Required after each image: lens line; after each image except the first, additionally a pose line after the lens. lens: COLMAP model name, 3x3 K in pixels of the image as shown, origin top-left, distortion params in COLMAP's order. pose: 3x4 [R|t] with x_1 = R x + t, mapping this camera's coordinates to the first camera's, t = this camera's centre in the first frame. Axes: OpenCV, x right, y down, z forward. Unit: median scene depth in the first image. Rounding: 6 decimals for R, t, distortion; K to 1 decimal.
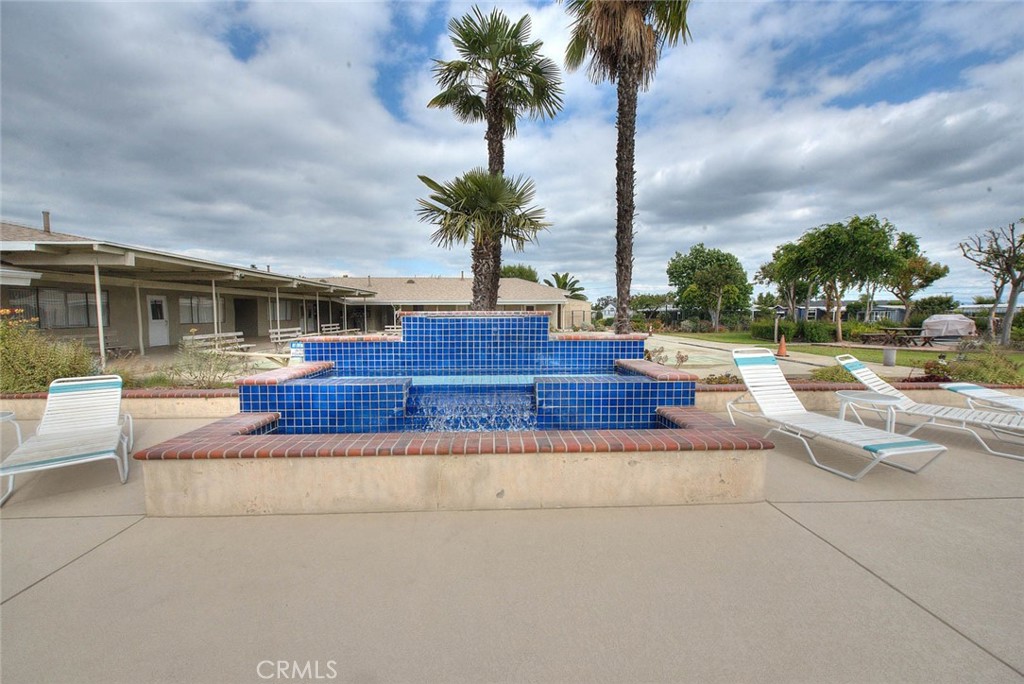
lens RADIAL K [[408.2, 0, 512.0], [0, 408.2, 342.0], [0, 0, 1]] dist [0.013483, -0.000002]
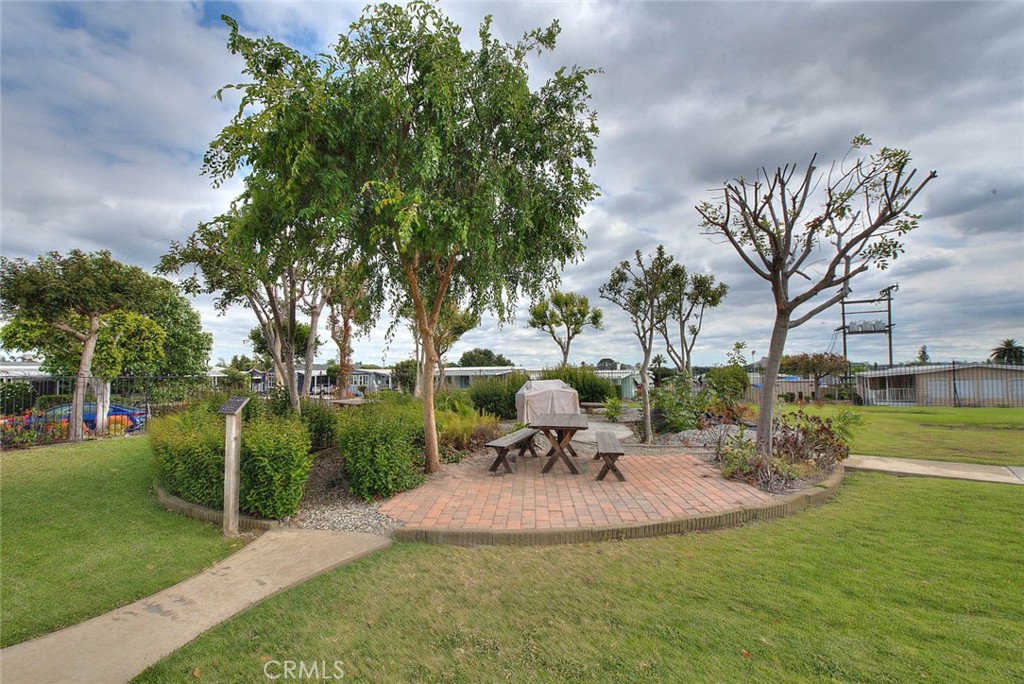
lens RADIAL K [[408.2, 0, 512.0], [0, 408.2, 342.0], [0, 0, 1]] dist [0.013483, -0.000002]
pose [[0.424307, 0.062242, 0.903377, 0.269393], [0.079252, 0.991254, -0.105521, -0.033064], [-0.902043, 0.116367, 0.415664, 0.409080]]
